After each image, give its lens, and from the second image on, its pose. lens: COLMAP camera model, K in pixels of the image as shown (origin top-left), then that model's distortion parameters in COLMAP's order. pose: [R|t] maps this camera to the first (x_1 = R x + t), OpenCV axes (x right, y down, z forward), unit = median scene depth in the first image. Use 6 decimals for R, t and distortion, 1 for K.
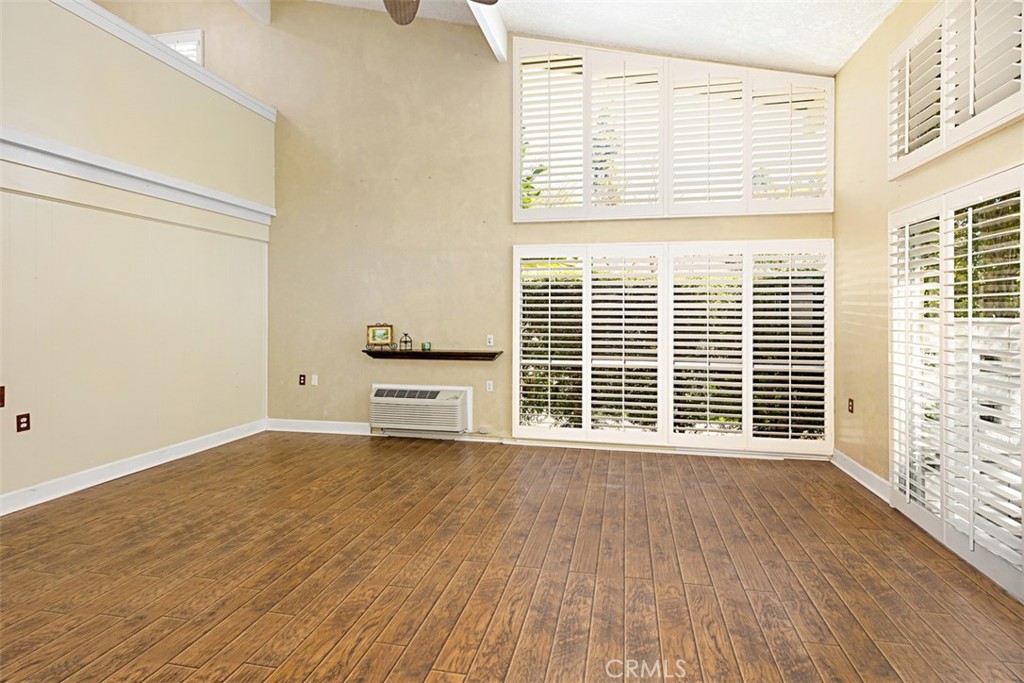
lens RADIAL K [[470.2, 0, 526.7], [0, 470.2, 323.6], [0, 0, 1]] dist [-0.003628, -0.000253]
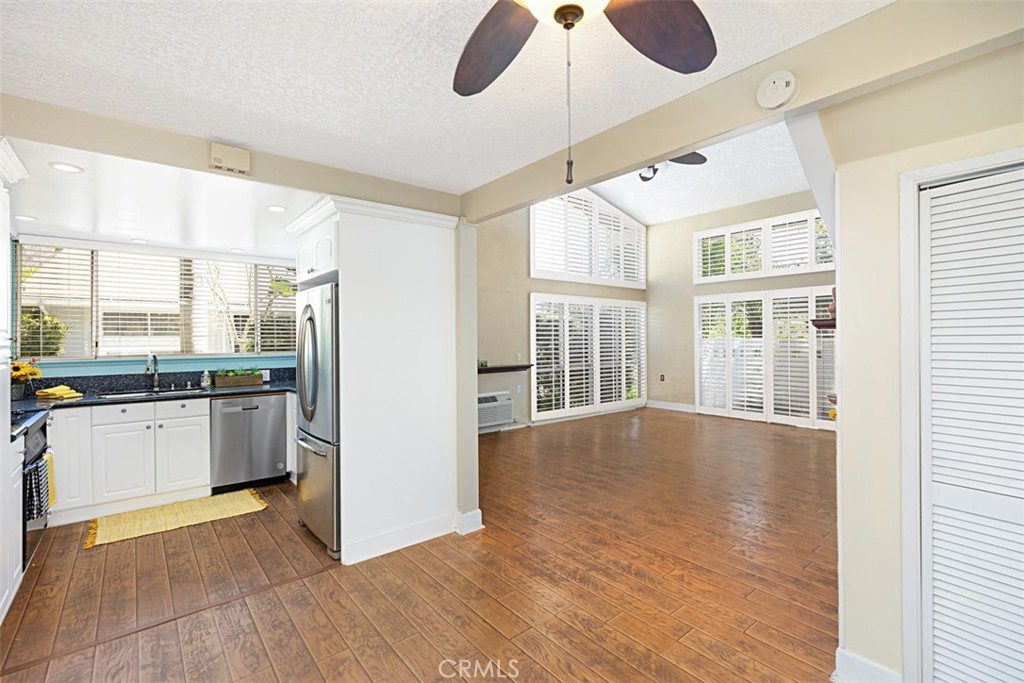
lens RADIAL K [[470.2, 0, 505.2], [0, 470.2, 339.2], [0, 0, 1]] dist [-0.003628, -0.000253]
pose [[0.643728, -0.006584, 0.765226, -1.273220], [0.023430, 0.999664, -0.011110, -0.003693], [-0.764895, 0.025081, 0.643666, 0.111776]]
